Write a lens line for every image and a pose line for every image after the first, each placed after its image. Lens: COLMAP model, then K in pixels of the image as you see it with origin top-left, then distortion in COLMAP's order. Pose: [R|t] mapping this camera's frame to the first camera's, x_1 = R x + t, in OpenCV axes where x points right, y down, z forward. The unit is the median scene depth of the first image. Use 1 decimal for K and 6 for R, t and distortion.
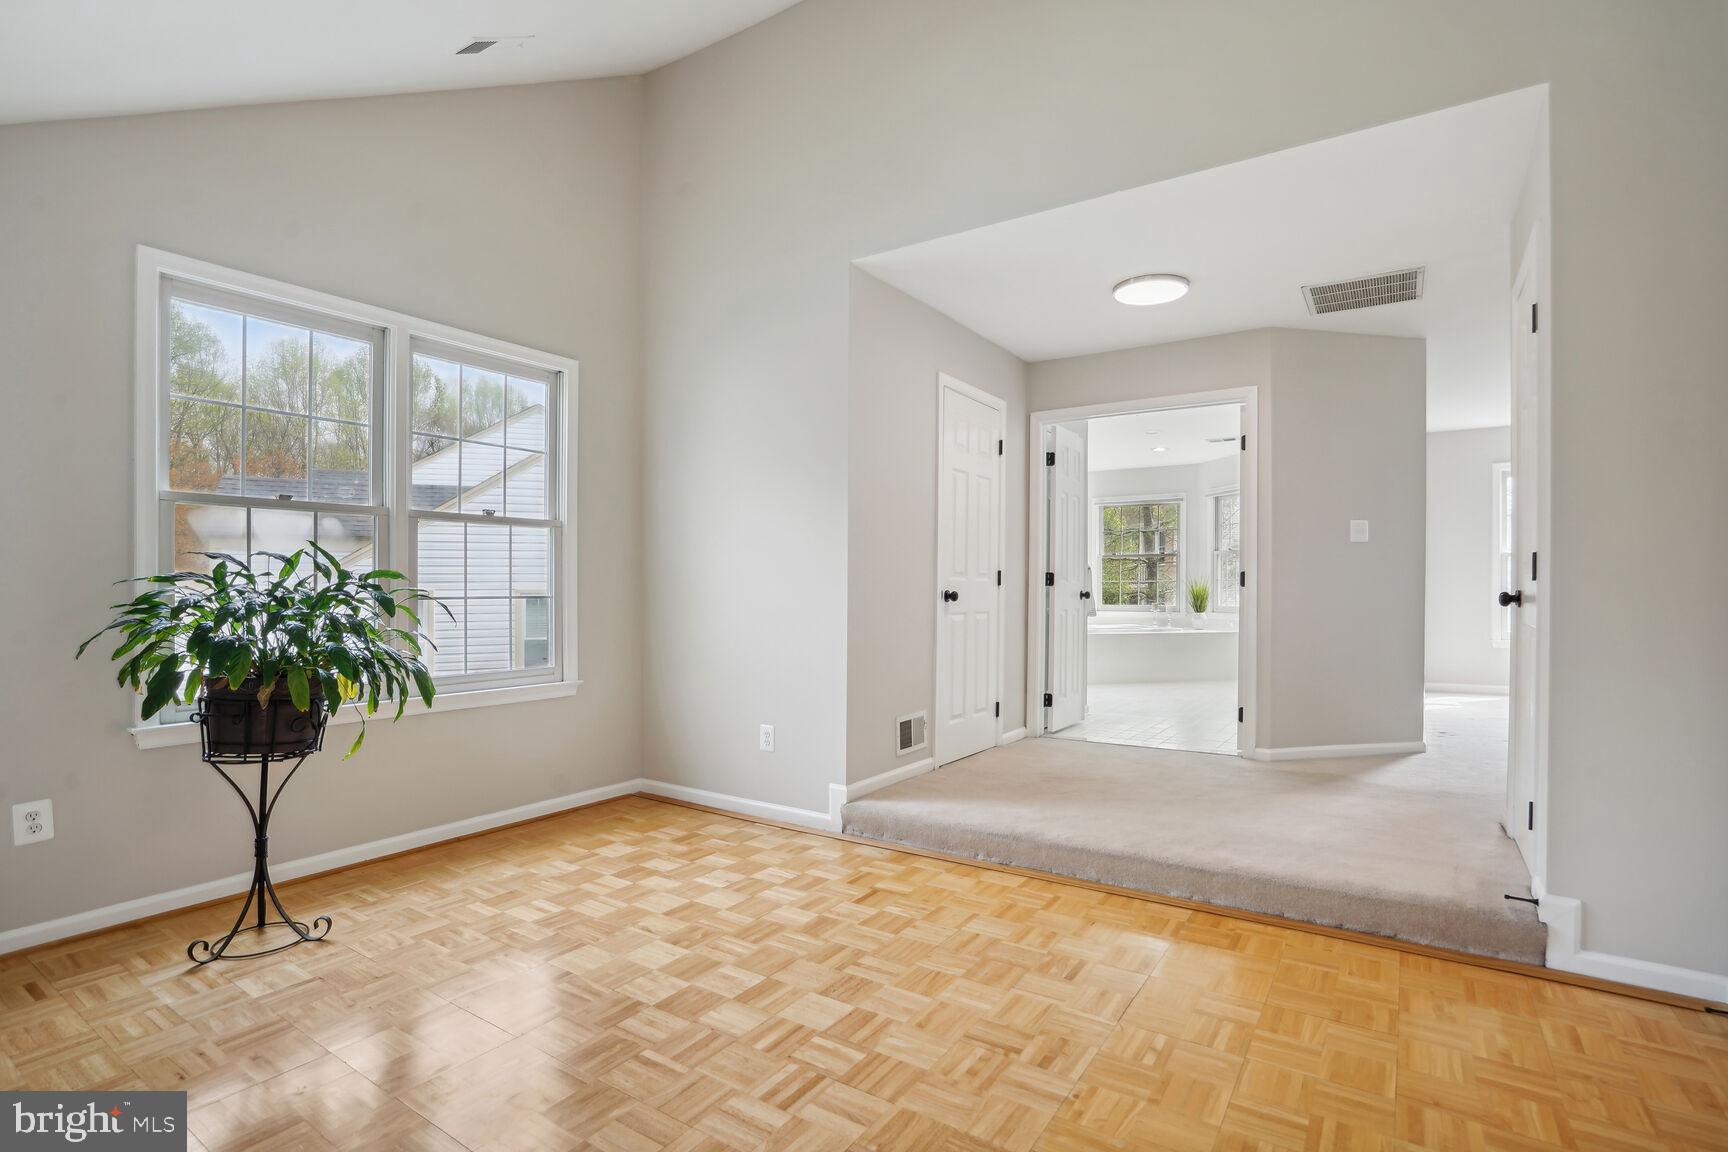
lens RADIAL K [[830.0, 0, 853.3], [0, 830.0, 593.5], [0, 0, 1]] dist [-0.022250, 0.000334]
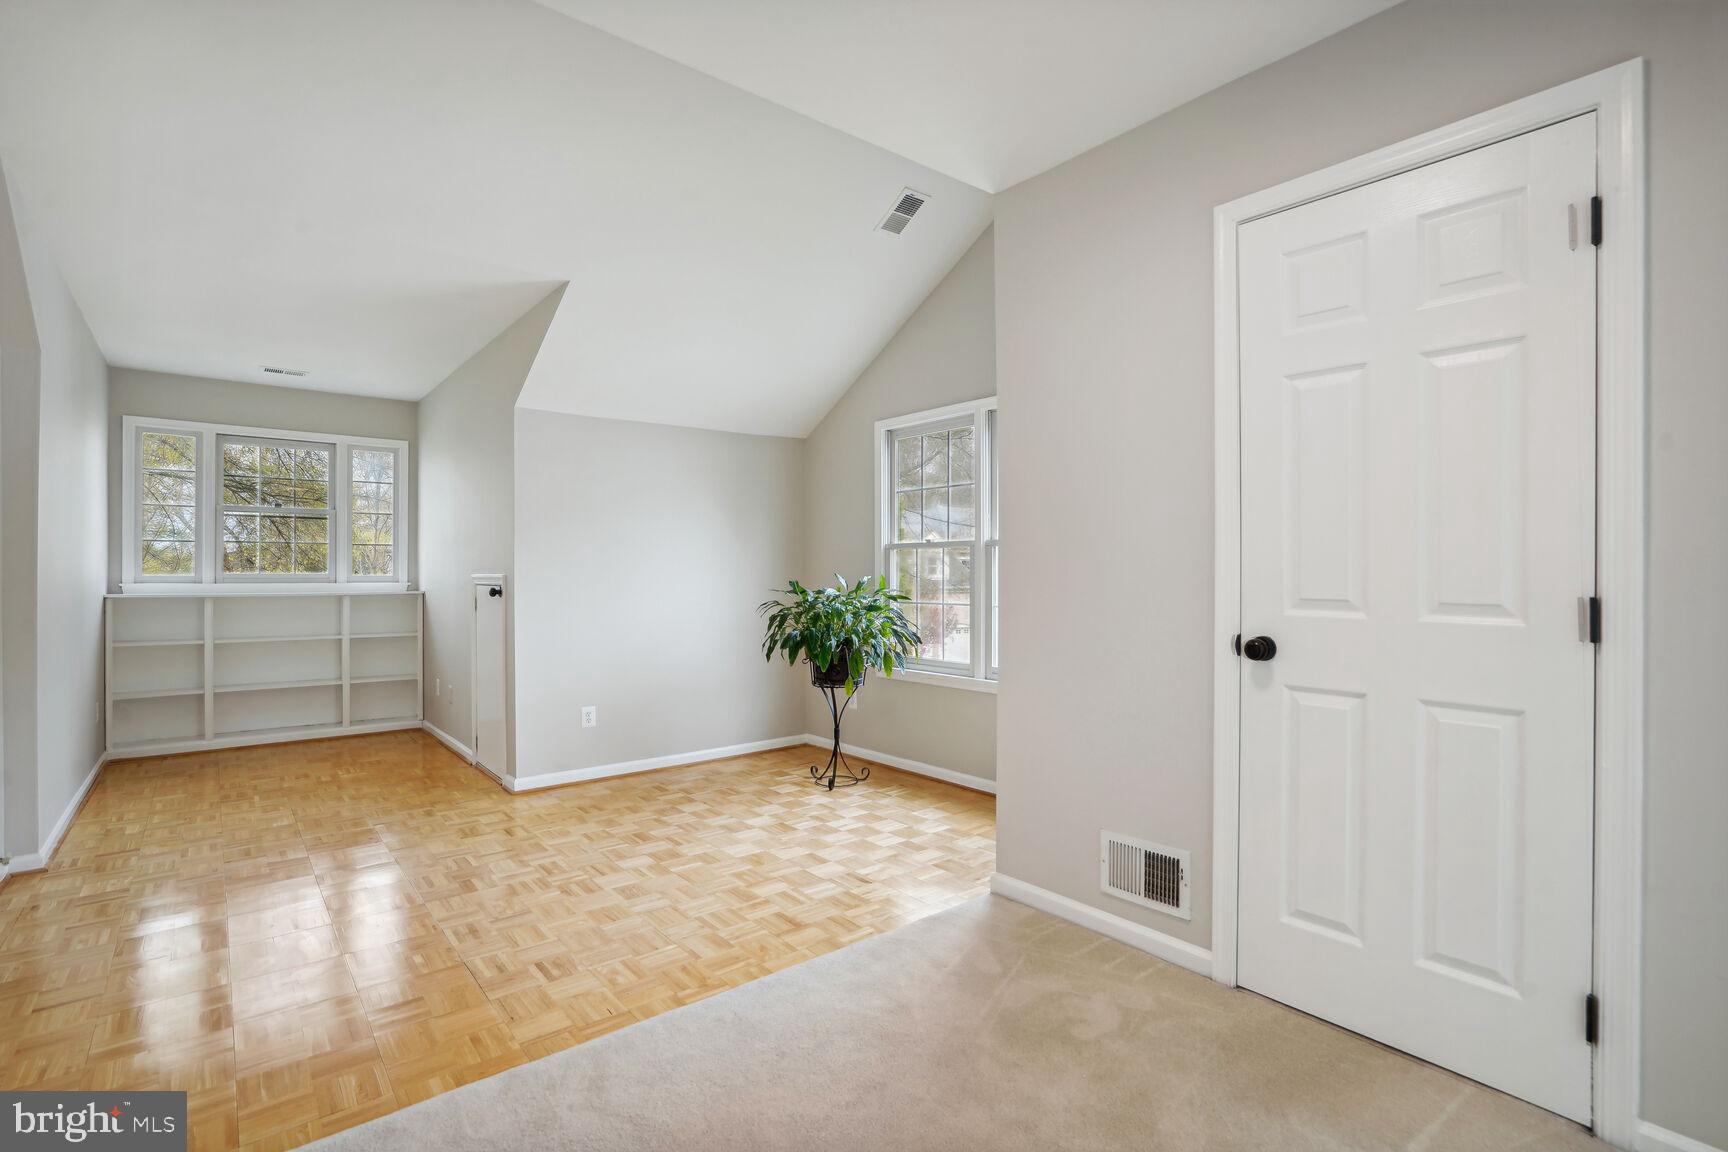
lens RADIAL K [[830.0, 0, 852.8], [0, 830.0, 561.5], [0, 0, 1]] dist [-0.022250, 0.000334]
pose [[-0.292236, -0.010144, -0.956292, 1.039298], [-0.011352, 0.999910, -0.007138, -0.067953], [0.956279, 0.008770, -0.292325, 1.482194]]
